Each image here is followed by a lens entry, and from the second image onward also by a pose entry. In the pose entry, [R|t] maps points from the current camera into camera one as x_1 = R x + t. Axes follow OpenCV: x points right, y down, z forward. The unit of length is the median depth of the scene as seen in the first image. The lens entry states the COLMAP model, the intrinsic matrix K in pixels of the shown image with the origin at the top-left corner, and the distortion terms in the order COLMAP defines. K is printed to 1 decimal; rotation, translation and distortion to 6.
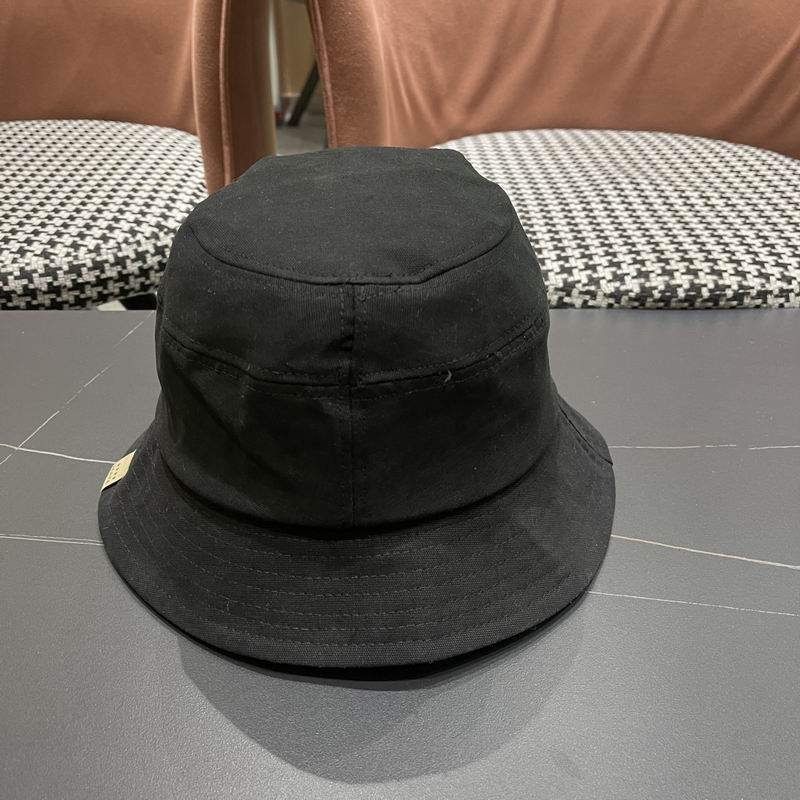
lens RADIAL K [[853.9, 0, 402.8], [0, 853.9, 404.0], [0, 0, 1]] dist [0.004636, 0.022618]
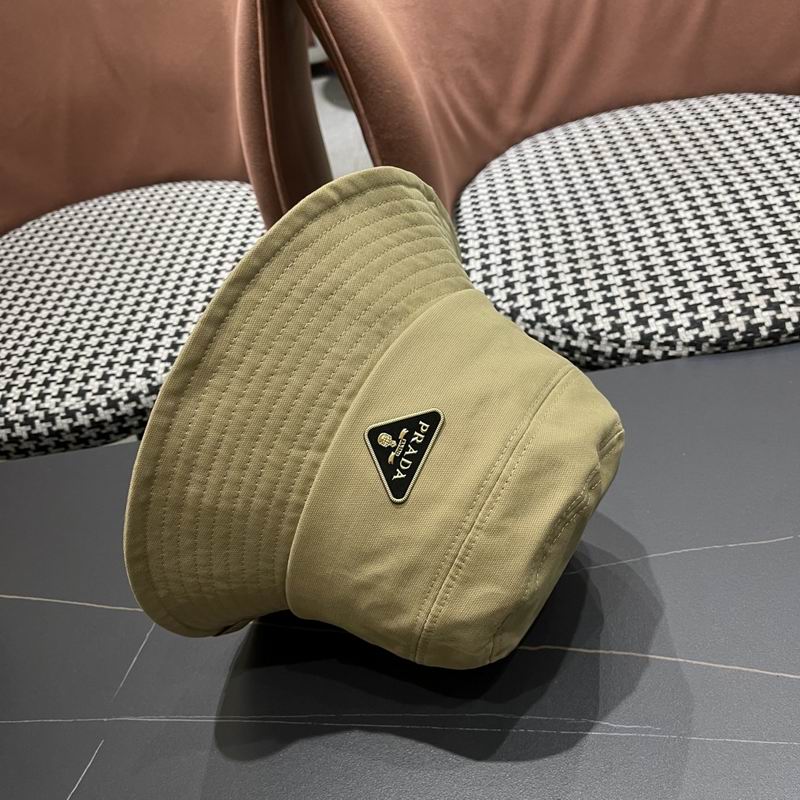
lens RADIAL K [[855.8, 0, 400.2], [0, 855.8, 394.7], [0, 0, 1]] dist [0.006654, -0.006159]
pose [[0.979792, -0.140915, -0.141950, 0.044279], [0.157487, 0.981015, 0.113174, -0.223314], [0.123307, -0.133242, 0.983383, -0.023381]]
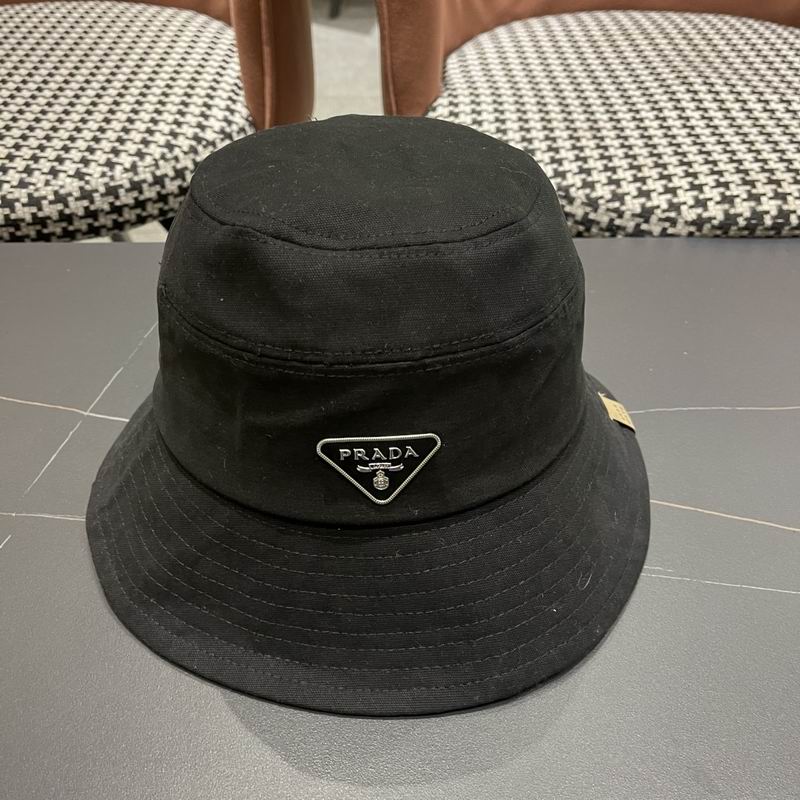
lens RADIAL K [[855.6, 0, 400.0], [0, 855.6, 400.0], [0, 0, 1]] dist [-0.009116, 0.036556]
pose [[0.999975, -0.004039, 0.005755, -0.078167], [0.003076, 0.987367, 0.158421, -0.080983], [-0.006322, -0.158399, 0.987355, 0.046340]]
